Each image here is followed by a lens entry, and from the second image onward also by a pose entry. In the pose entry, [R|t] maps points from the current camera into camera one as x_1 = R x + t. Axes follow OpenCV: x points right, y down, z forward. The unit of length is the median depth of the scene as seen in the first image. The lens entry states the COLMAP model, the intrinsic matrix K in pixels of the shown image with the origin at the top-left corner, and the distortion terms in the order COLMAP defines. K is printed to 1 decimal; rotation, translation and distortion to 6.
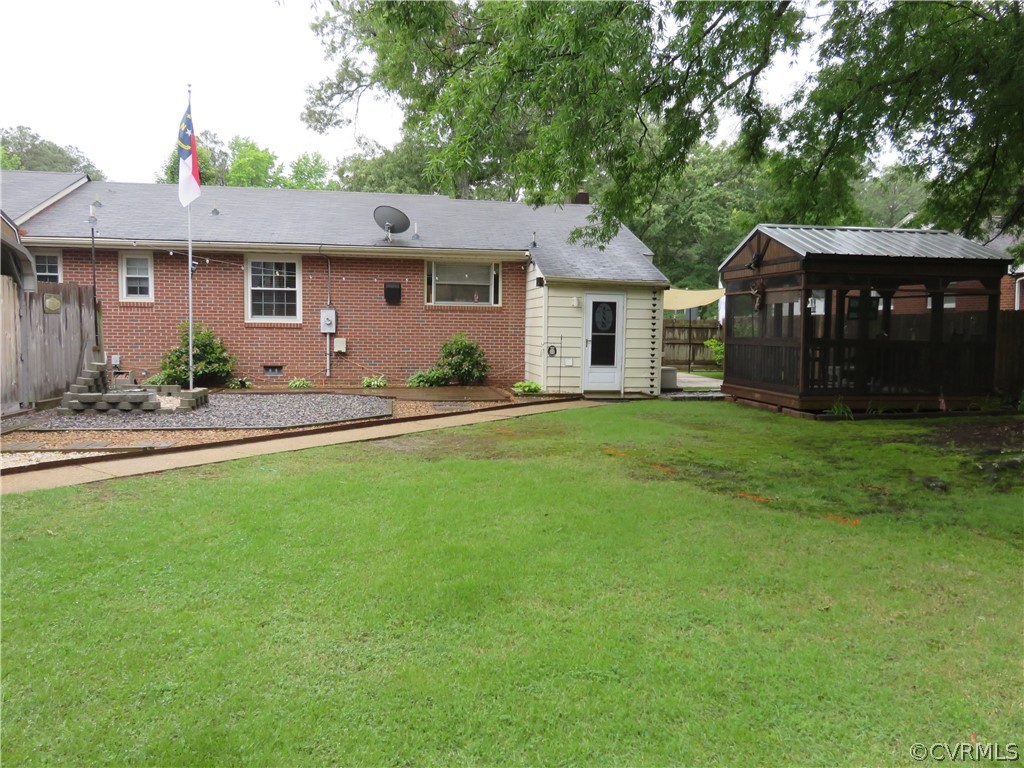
lens RADIAL K [[778.1, 0, 519.5], [0, 778.1, 382.1], [0, 0, 1]] dist [-0.008885, 0.005218]
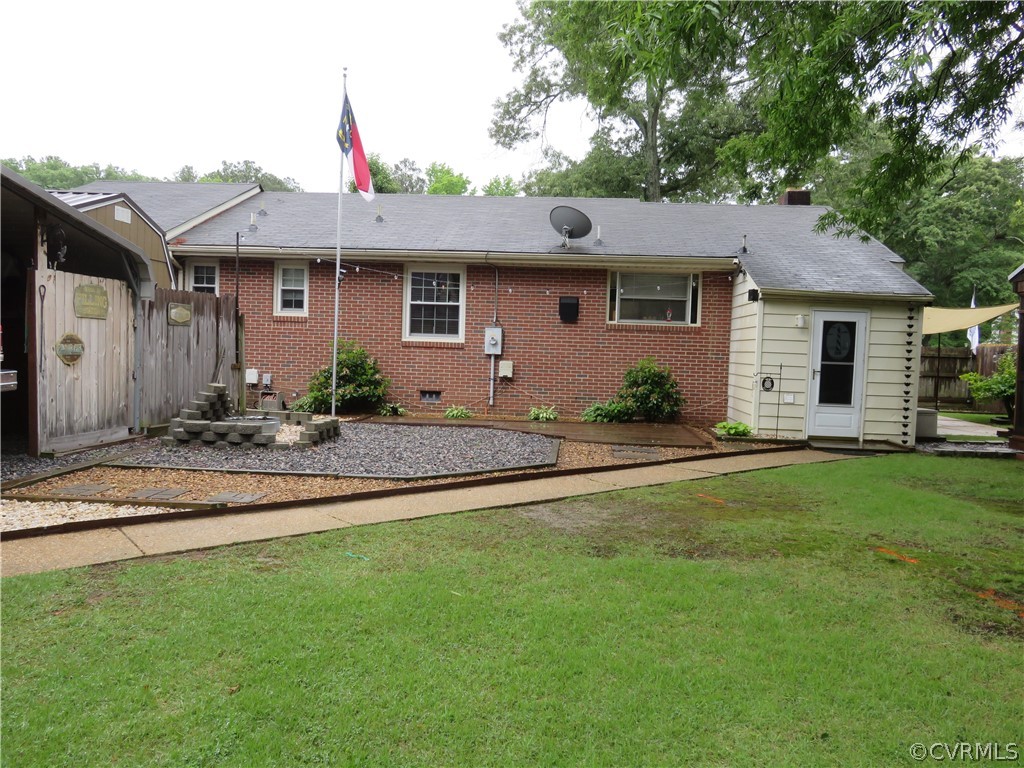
lens RADIAL K [[778.1, 0, 510.4], [0, 778.1, 384.3], [0, 0, 1]] dist [-0.008885, 0.005218]
pose [[0.969237, 0.029545, -0.244350, -0.016758], [-0.036165, 0.999089, -0.022650, -0.012007], [0.243459, 0.030790, 0.969422, 0.178791]]
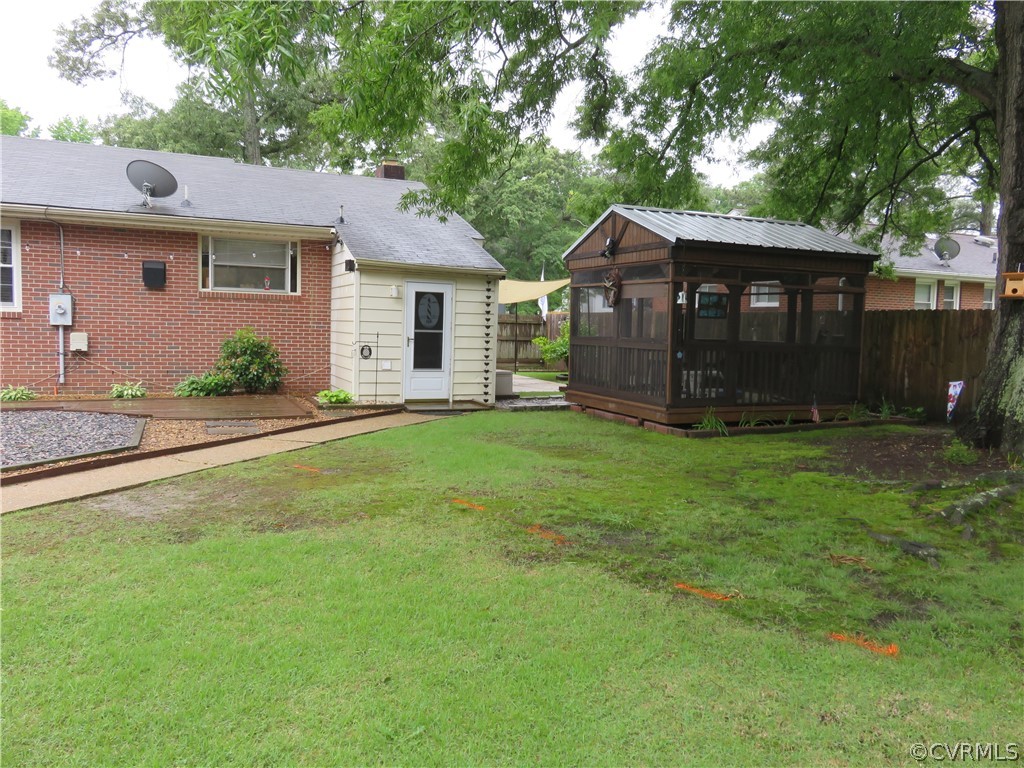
lens RADIAL K [[778.1, 0, 516.0], [0, 778.1, 385.6], [0, 0, 1]] dist [-0.008885, 0.005218]
pose [[0.969978, -0.006313, 0.243109, -0.003232], [0.003077, 0.999902, 0.013690, -0.014854], [-0.243171, -0.012531, 0.969902, 0.174511]]
